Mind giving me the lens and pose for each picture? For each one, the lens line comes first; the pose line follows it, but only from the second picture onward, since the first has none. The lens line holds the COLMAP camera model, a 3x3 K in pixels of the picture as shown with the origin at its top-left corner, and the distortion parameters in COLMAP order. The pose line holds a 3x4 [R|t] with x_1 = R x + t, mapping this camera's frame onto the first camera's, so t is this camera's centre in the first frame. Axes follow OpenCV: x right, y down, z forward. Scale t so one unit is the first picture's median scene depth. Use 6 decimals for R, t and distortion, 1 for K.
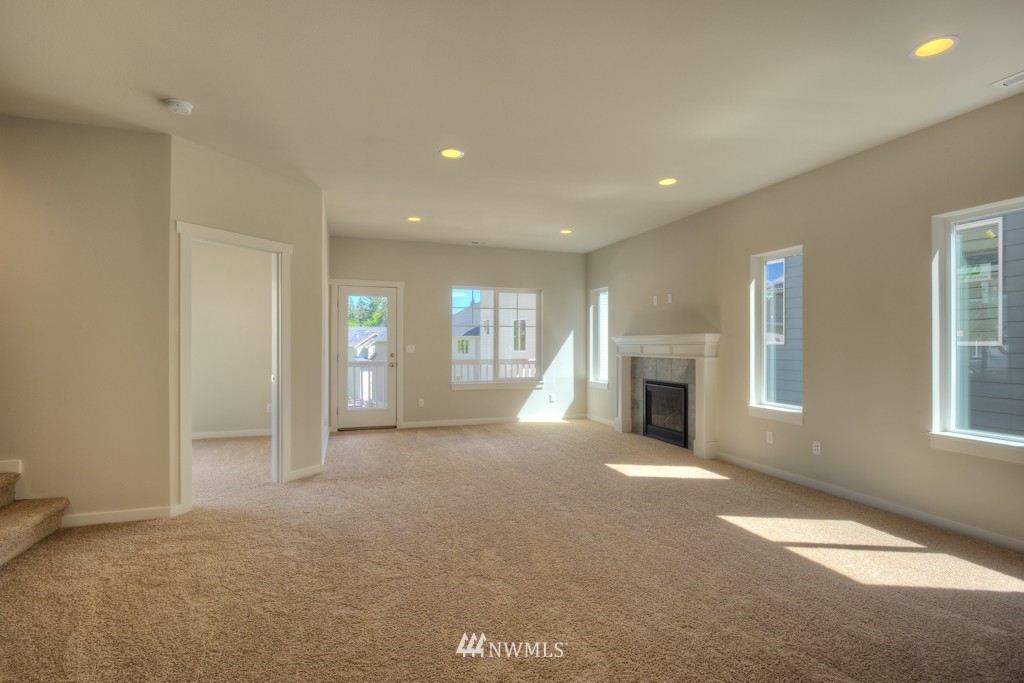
lens RADIAL K [[487.9, 0, 508.2], [0, 487.9, 346.6], [0, 0, 1]] dist [0.001787, 0.002740]
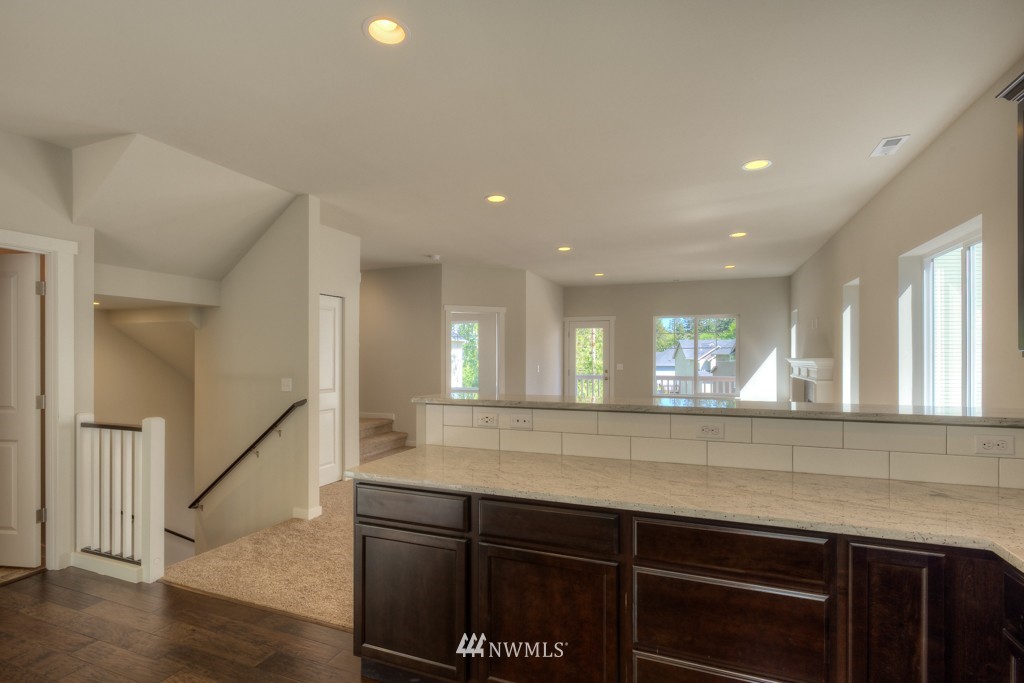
lens RADIAL K [[487.9, 0, 516.1], [0, 487.9, 357.2], [0, 0, 1]] dist [0.001787, 0.002740]
pose [[0.763267, 0.002014, -0.646081, 0.437231], [-0.003442, 0.999994, -0.000949, -0.018521], [0.646075, 0.002948, 0.763269, -0.184465]]
